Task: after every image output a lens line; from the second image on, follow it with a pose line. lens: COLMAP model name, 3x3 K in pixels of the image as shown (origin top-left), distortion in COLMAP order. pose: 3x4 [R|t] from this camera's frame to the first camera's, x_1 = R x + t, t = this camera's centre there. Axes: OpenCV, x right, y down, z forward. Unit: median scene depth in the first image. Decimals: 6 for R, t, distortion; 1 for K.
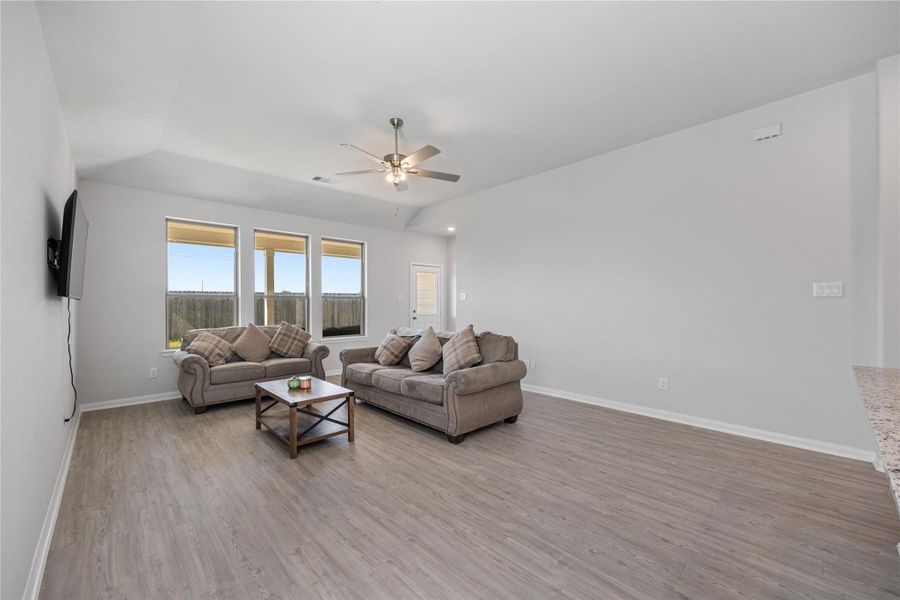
lens RADIAL K [[356.2, 0, 447.1], [0, 356.2, 301.2], [0, 0, 1]] dist [-0.002128, -0.000106]
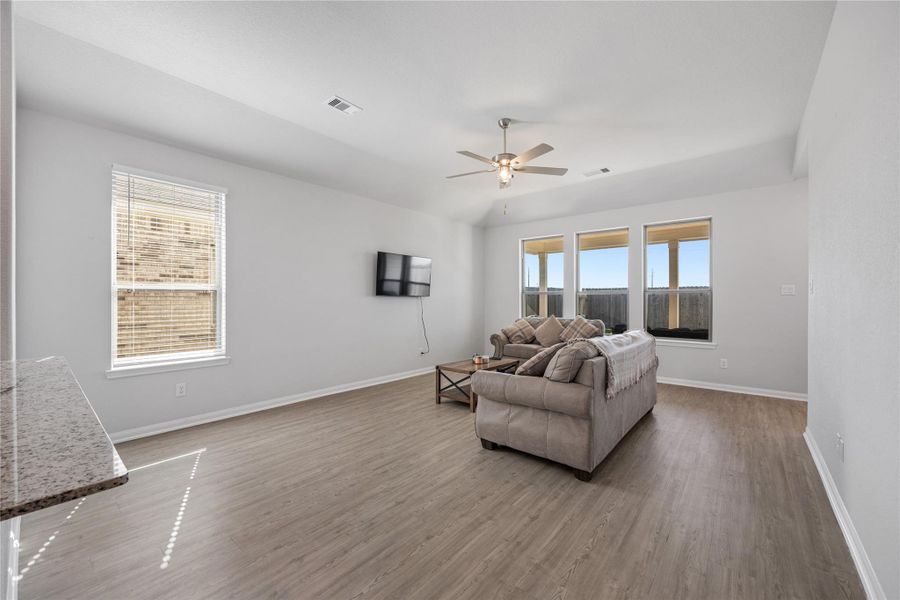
lens RADIAL K [[356.2, 0, 447.1], [0, 356.2, 301.2], [0, 0, 1]] dist [-0.002128, -0.000106]
pose [[0.115985, 0.008592, -0.993214, 0.929981], [0.004890, 0.999946, 0.009221, 0.002933], [0.993239, -0.005927, 0.115937, 0.777963]]
